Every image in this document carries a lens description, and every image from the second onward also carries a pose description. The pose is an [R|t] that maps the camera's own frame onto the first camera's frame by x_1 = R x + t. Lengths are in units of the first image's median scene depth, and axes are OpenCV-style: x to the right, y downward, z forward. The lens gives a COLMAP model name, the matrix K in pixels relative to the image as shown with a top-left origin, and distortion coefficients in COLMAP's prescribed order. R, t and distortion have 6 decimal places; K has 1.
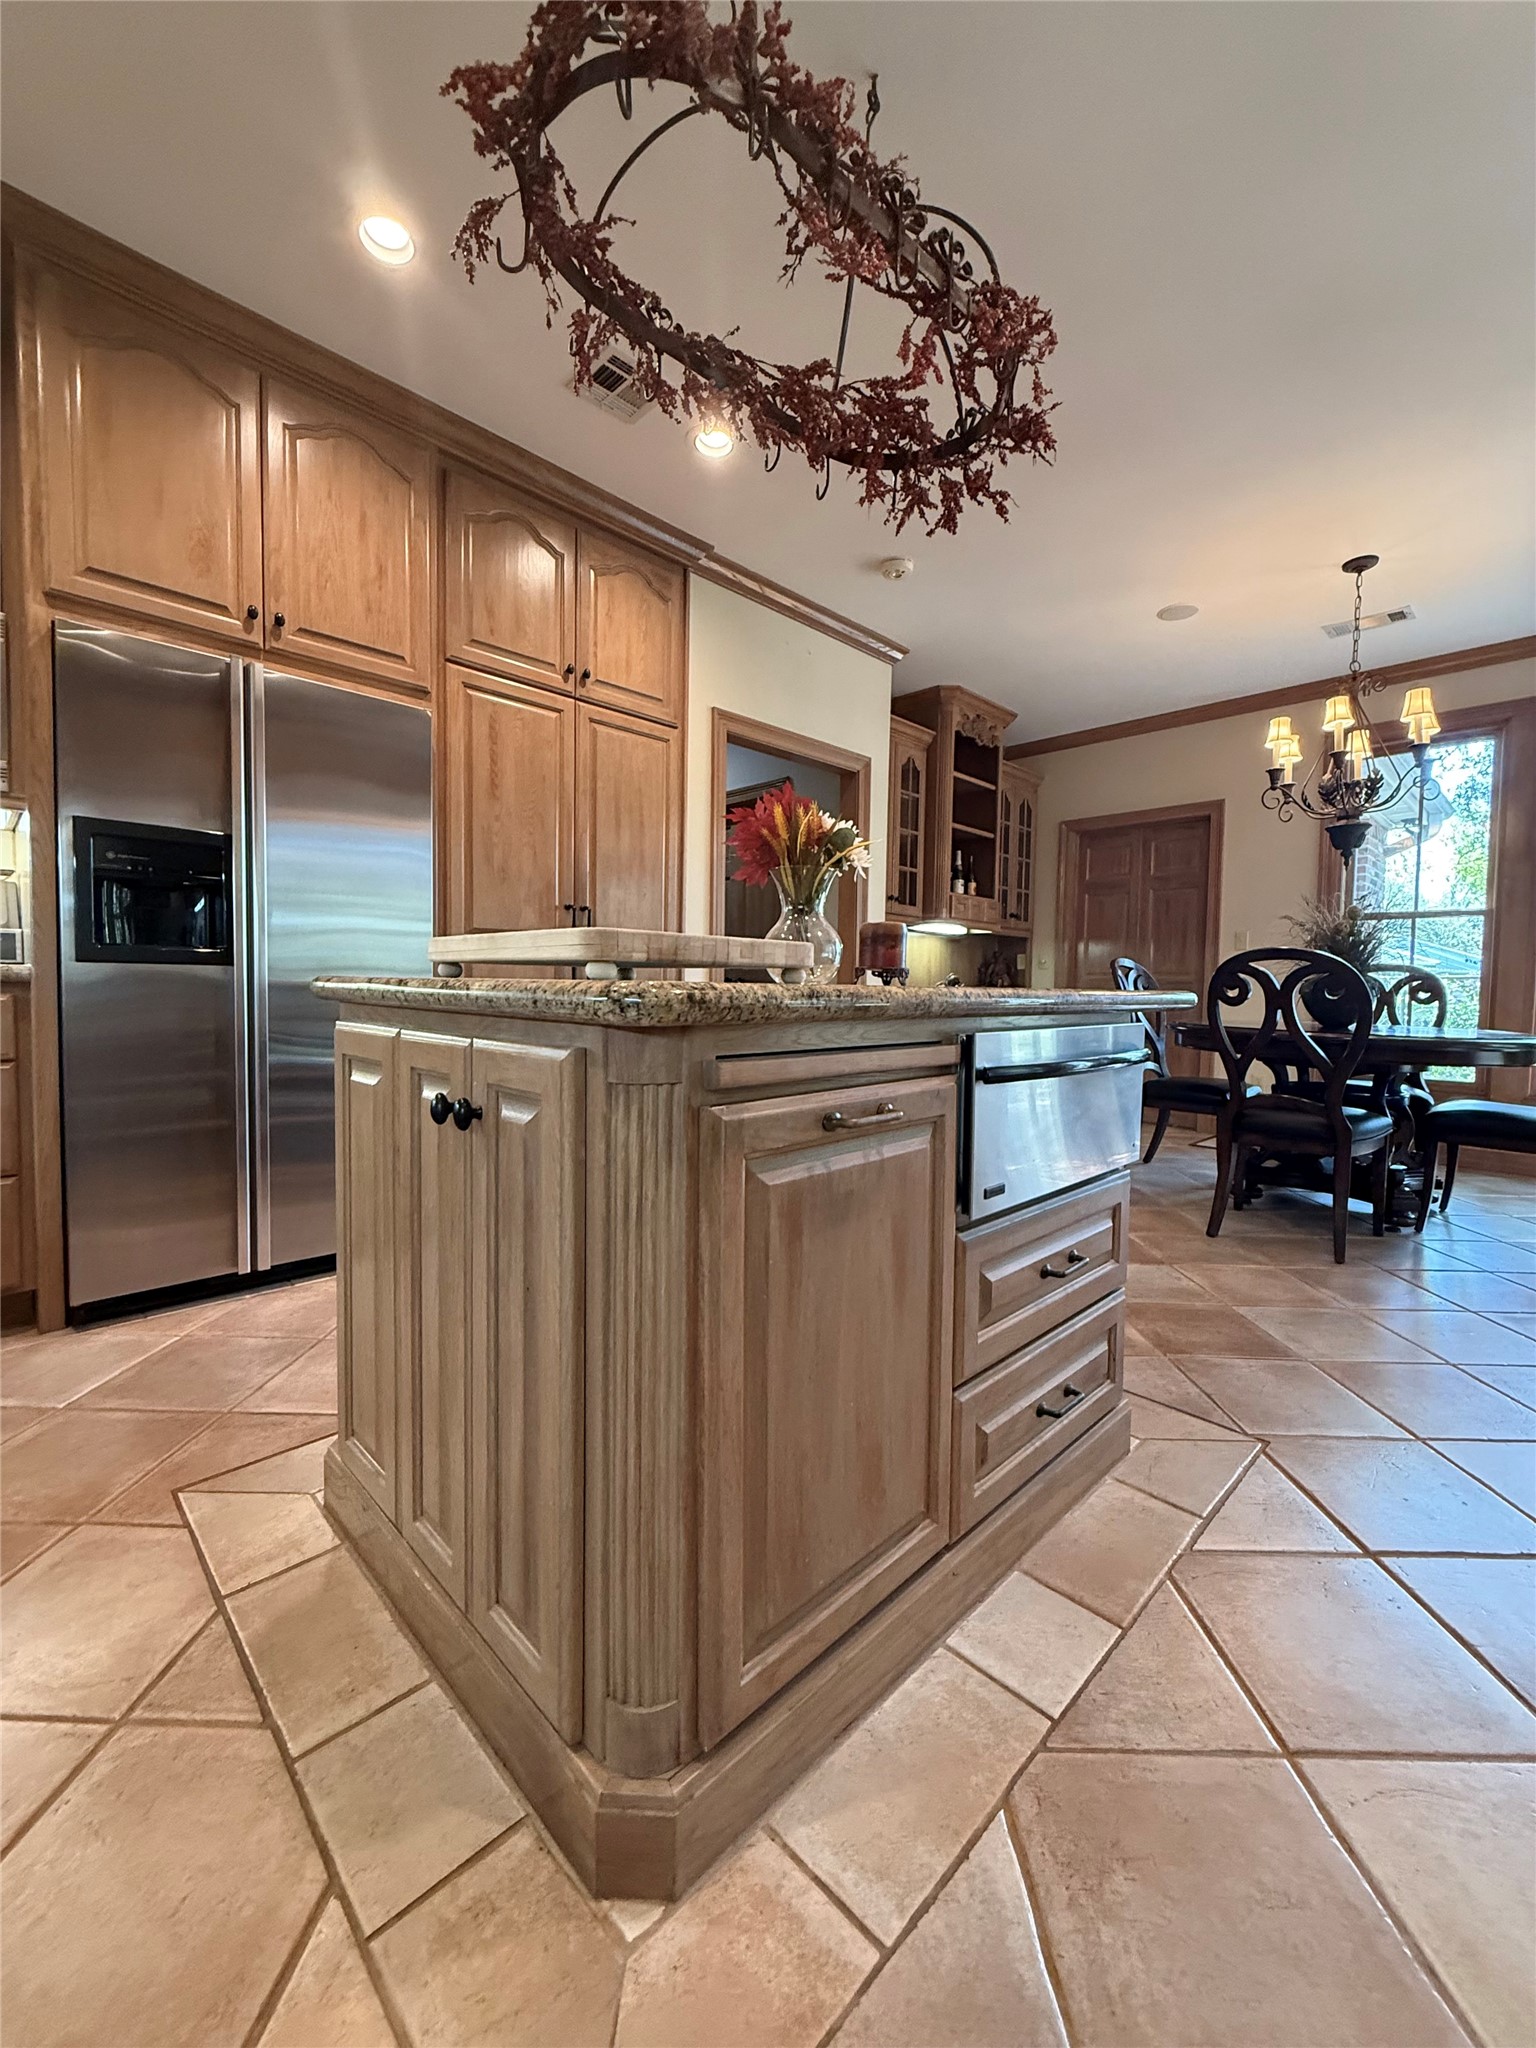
lens RADIAL K [[812.7, 0, 769.9], [0, 812.7, 1025.6], [0, 0, 1]] dist [-0.000068, -0.000545]
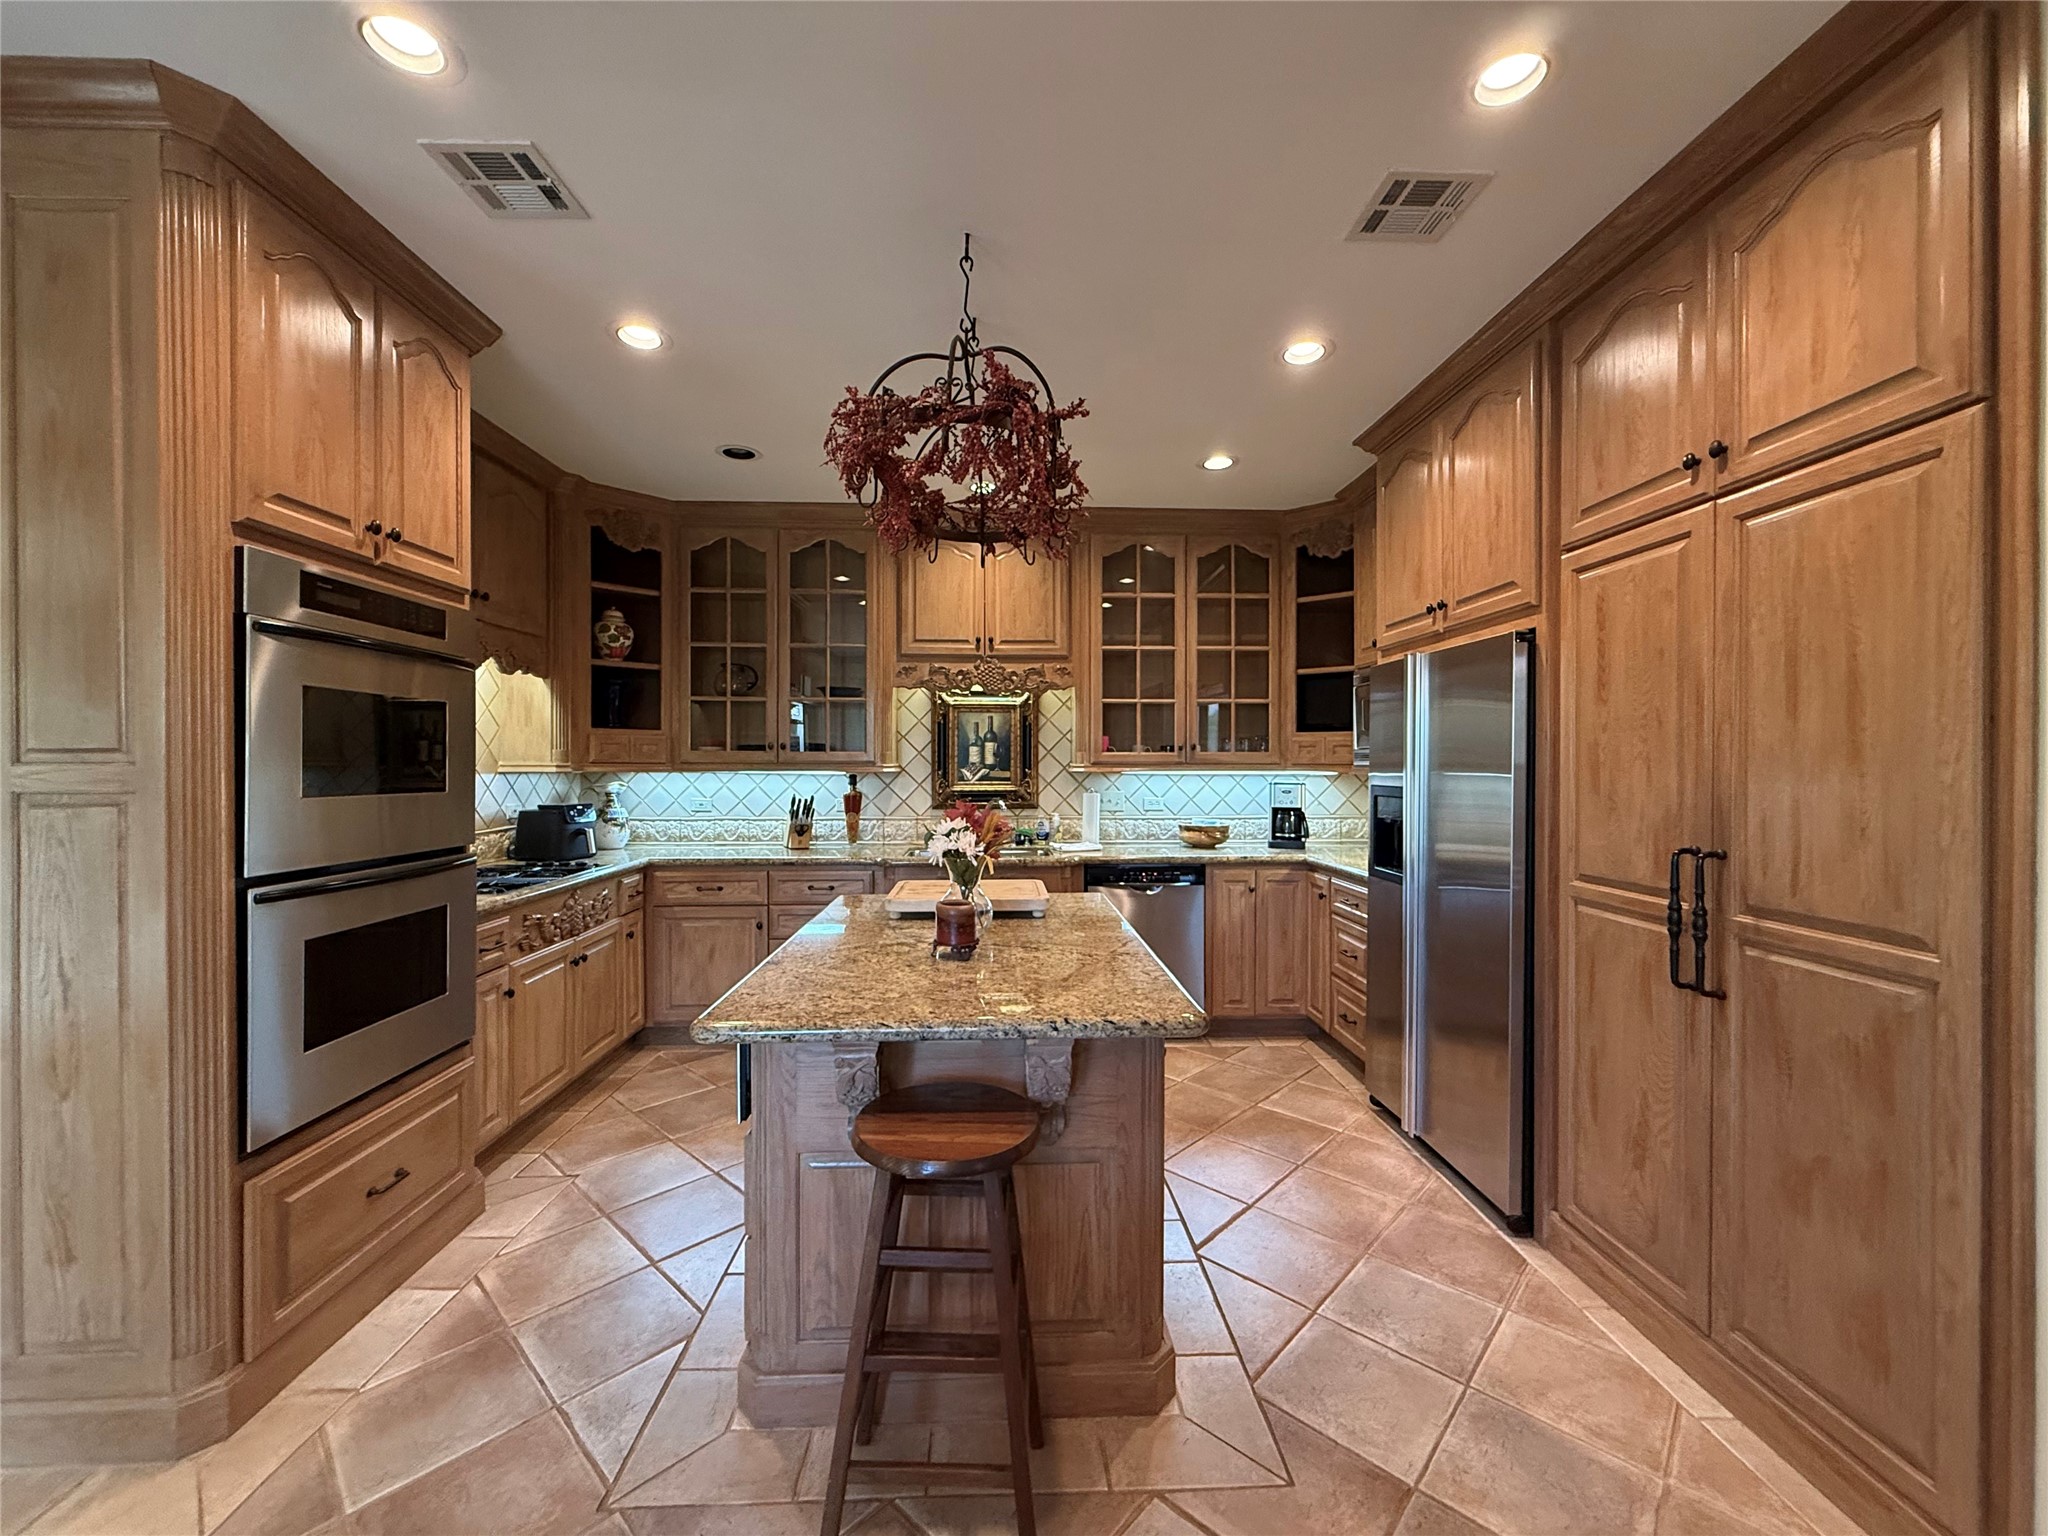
lens RADIAL K [[812.7, 0, 1020.4], [0, 812.7, 769.8], [0, 0, 1]] dist [-0.000068, -0.000545]
pose [[-0.680479, -0.011703, -0.732674, 0.615956], [-0.049746, 0.998303, 0.030256, -0.233294], [0.731077, 0.057037, -0.679907, 1.218766]]
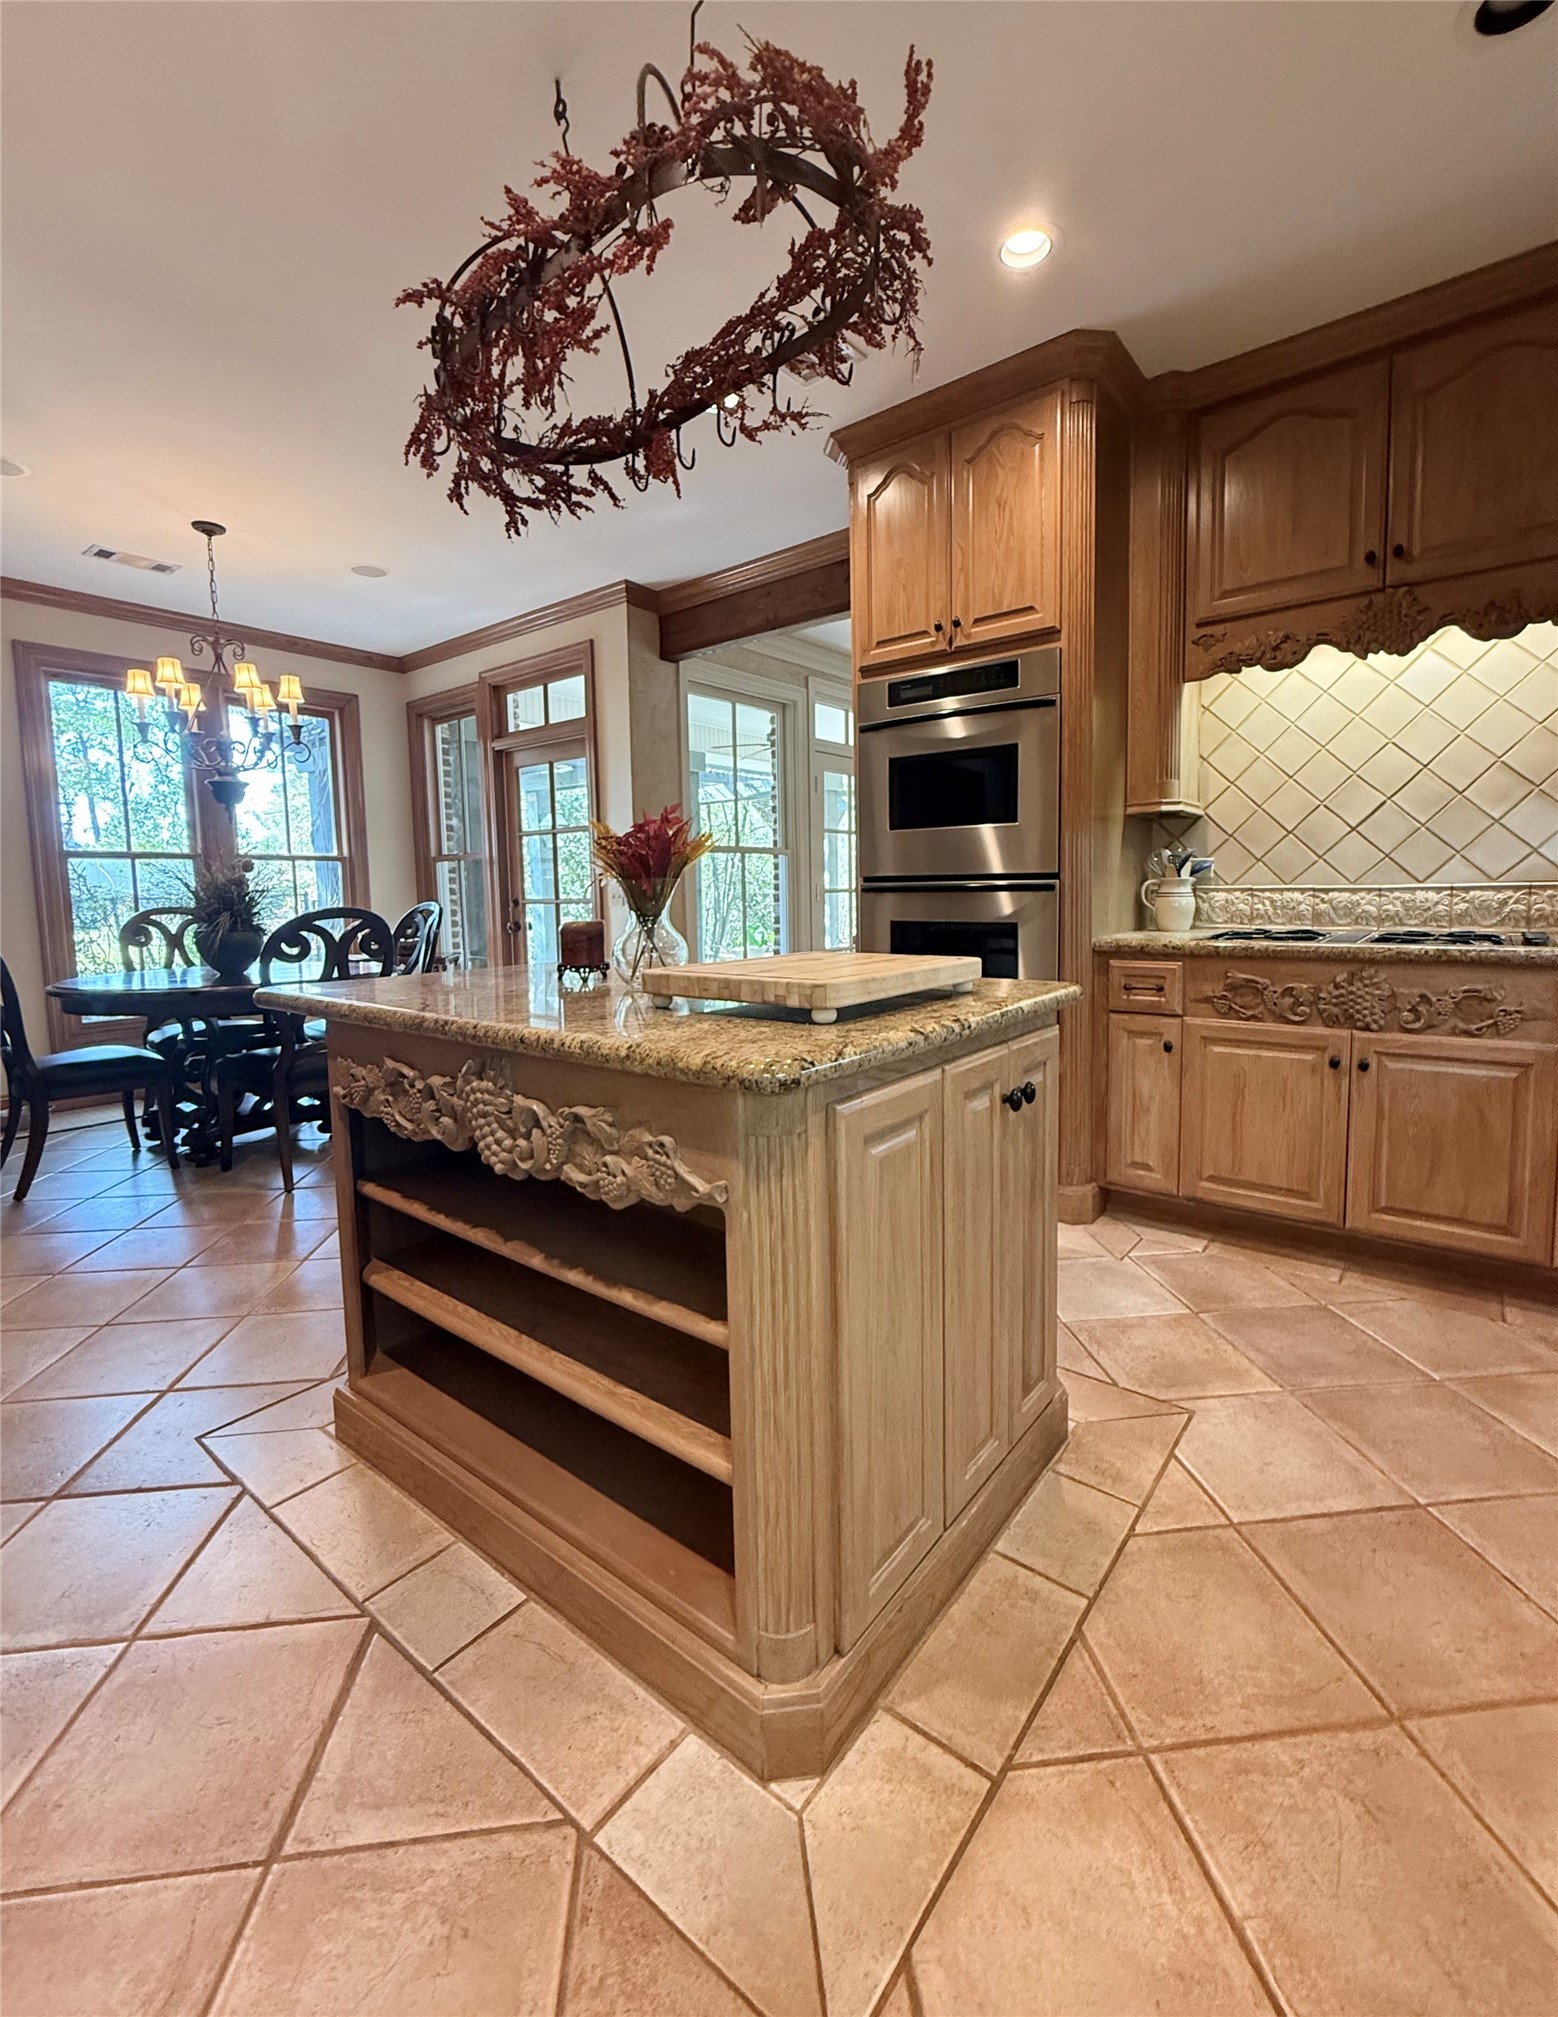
lens RADIAL K [[873.1, 0, 782.0], [0, 873.1, 957.9], [0, 0, 1]] dist [-0.004596, -0.000542]
pose [[-0.115051, -0.093284, 0.988970, -0.668716], [0.067027, 0.992583, 0.101423, -0.113689], [-0.991096, 0.077957, -0.107946, 0.571394]]
